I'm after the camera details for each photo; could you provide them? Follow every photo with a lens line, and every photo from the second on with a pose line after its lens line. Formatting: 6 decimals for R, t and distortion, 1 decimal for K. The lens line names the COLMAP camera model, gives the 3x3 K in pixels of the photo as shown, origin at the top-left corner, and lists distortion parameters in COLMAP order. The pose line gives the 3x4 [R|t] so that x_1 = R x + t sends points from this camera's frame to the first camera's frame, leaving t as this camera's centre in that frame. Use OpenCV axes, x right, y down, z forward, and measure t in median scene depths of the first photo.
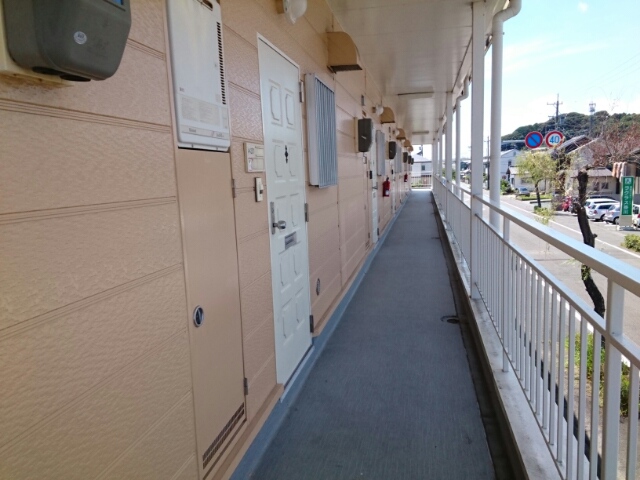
lens RADIAL K [[505.2, 0, 317.7], [0, 505.2, 243.1], [0, 0, 1]] dist [0.066098, -0.067019]
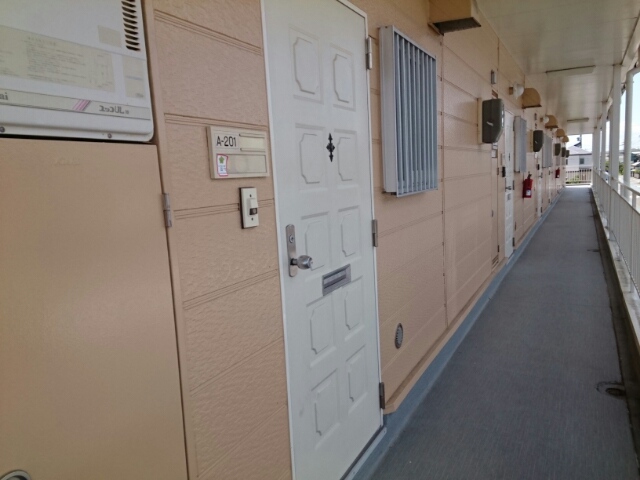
lens RADIAL K [[505.2, 0, 318.2], [0, 505.2, 242.8], [0, 0, 1]] dist [0.066098, -0.067019]
pose [[0.964171, 0.022726, -0.264306, 0.062140], [-0.021530, 0.999741, 0.007421, -0.037845], [0.264406, -0.001464, 0.964410, 0.242246]]
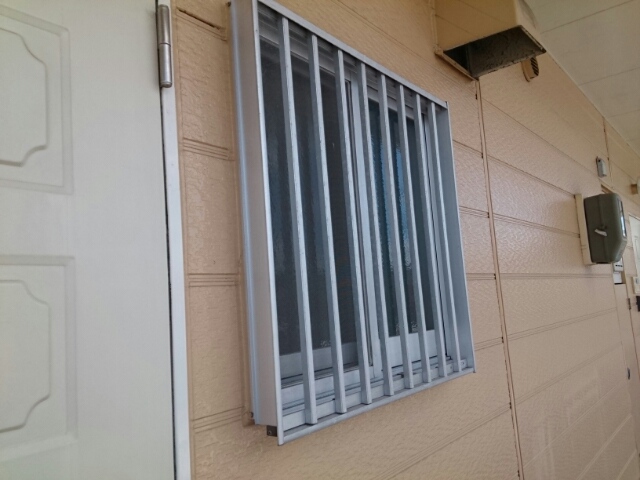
lens RADIAL K [[505.2, 0, 316.2], [0, 505.2, 241.5], [0, 0, 1]] dist [0.066098, -0.067019]
pose [[0.883295, -0.078916, -0.462127, 0.098170], [-0.030750, 0.973856, -0.225077, -0.110620], [0.467807, 0.213020, 0.857776, 0.605880]]
